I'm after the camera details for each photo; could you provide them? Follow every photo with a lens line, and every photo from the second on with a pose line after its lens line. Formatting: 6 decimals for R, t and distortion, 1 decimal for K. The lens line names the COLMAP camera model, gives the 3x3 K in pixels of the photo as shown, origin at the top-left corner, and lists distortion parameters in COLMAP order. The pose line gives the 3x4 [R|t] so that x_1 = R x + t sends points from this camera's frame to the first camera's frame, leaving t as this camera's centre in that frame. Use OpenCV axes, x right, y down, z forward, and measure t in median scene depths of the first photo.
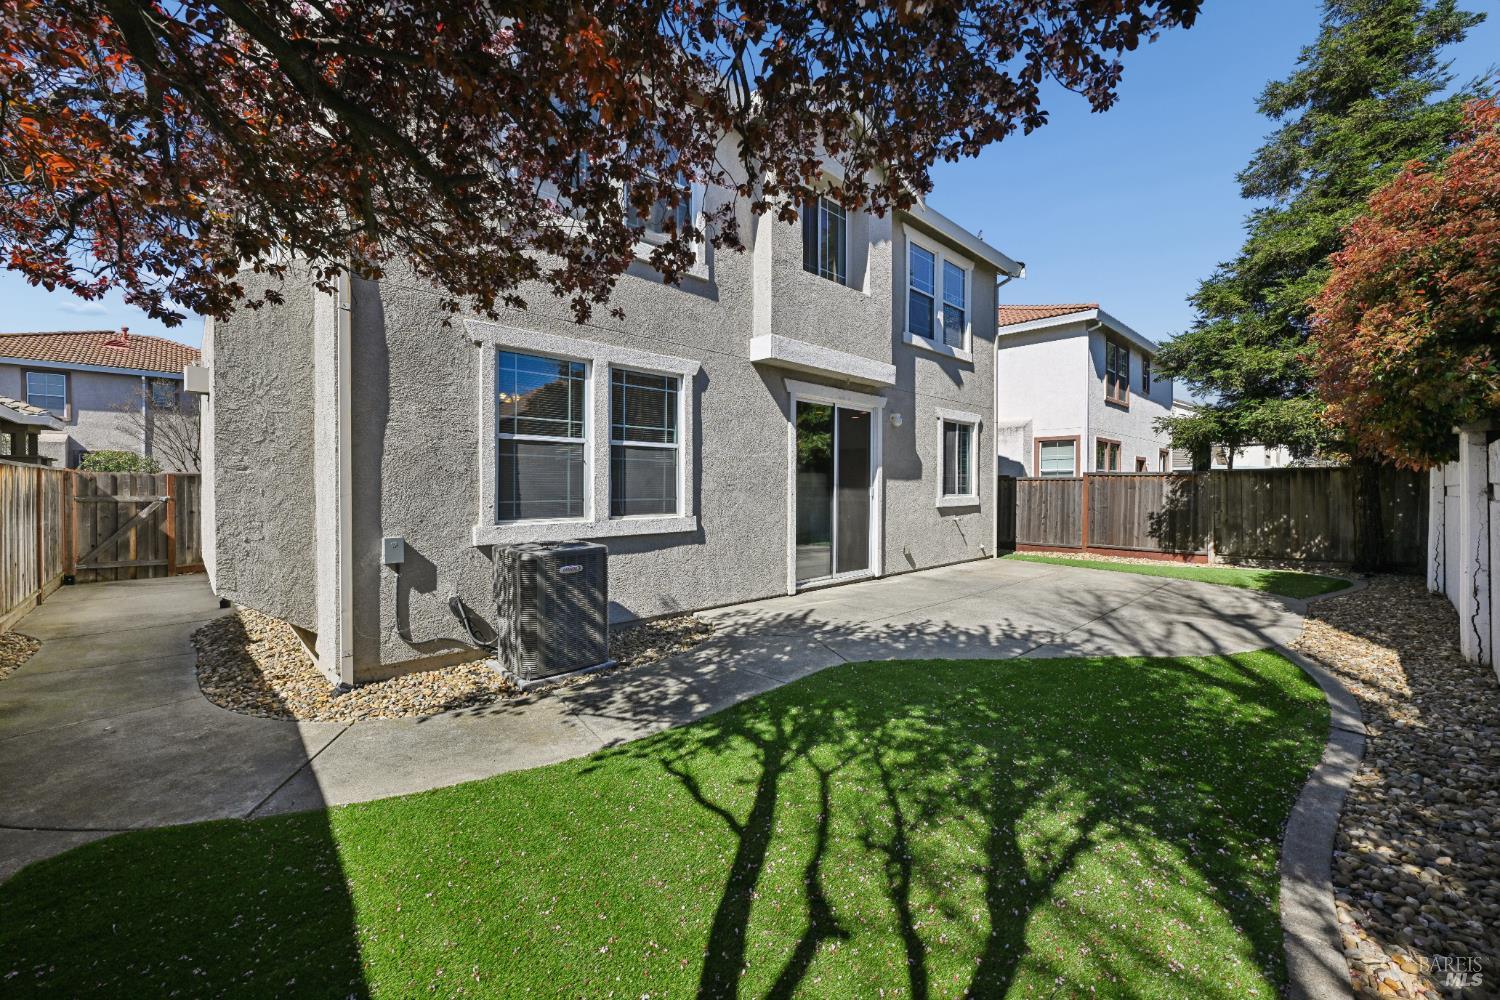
lens RADIAL K [[591.9, 0, 747.7], [0, 591.9, 493.9], [0, 0, 1]] dist [0.000402, 0.000138]
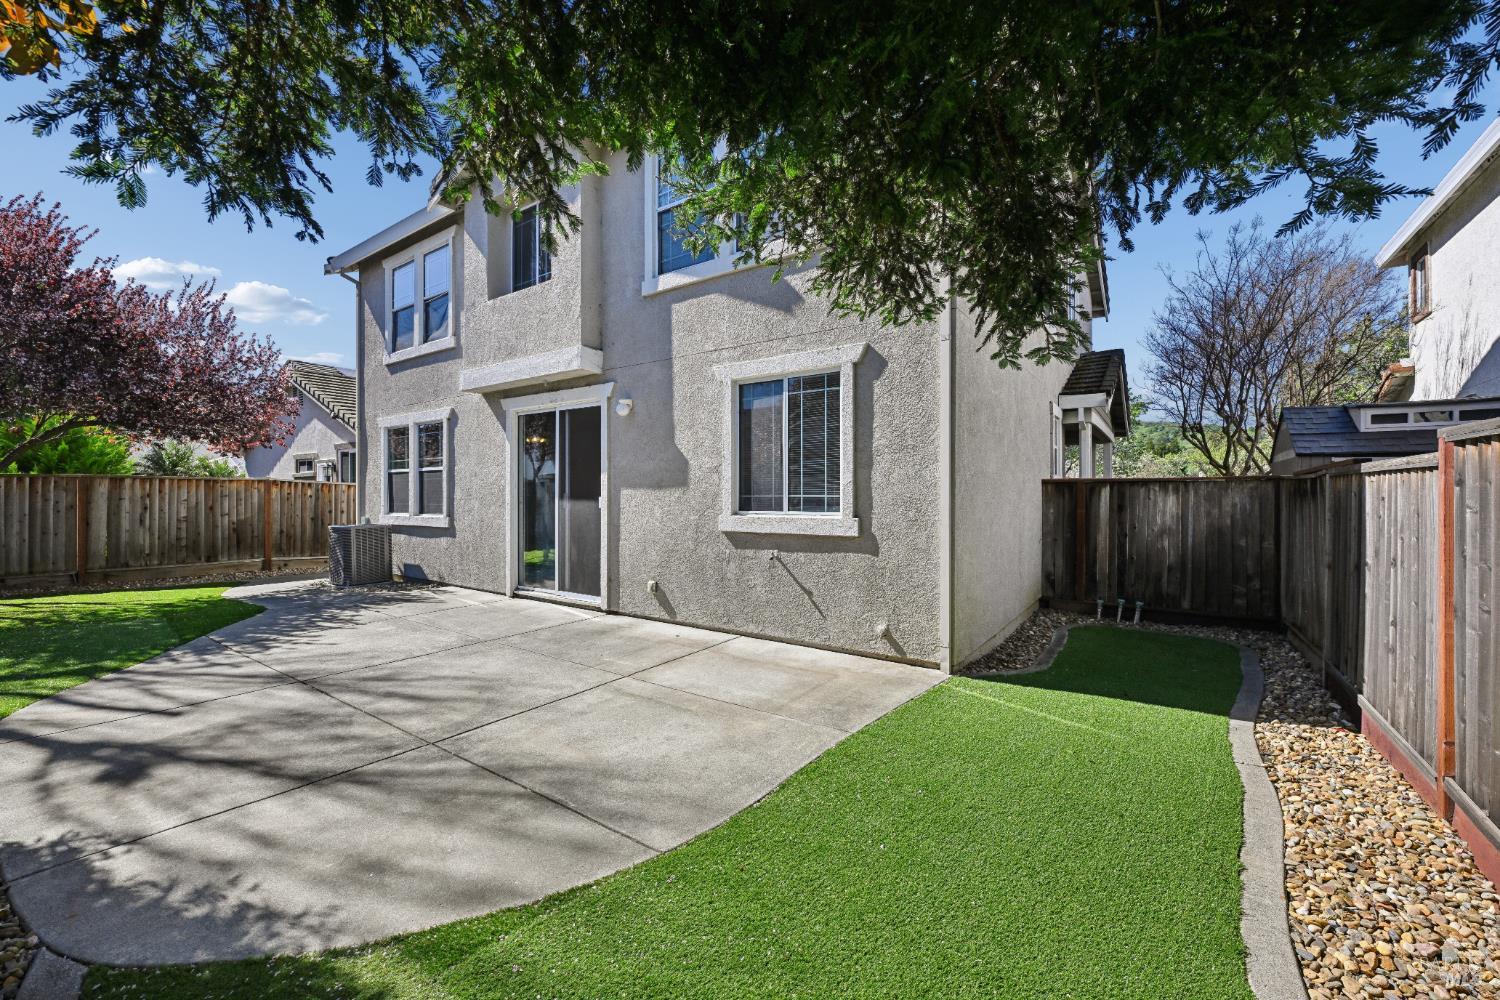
lens RADIAL K [[591.9, 0, 747.7], [0, 591.9, 493.9], [0, 0, 1]] dist [0.000402, 0.000138]
pose [[0.200006, -0.000148, -0.979795, 1.117023], [-0.011124, 0.999935, -0.002422, -0.017320], [0.979732, 0.011383, 0.199991, 1.104454]]
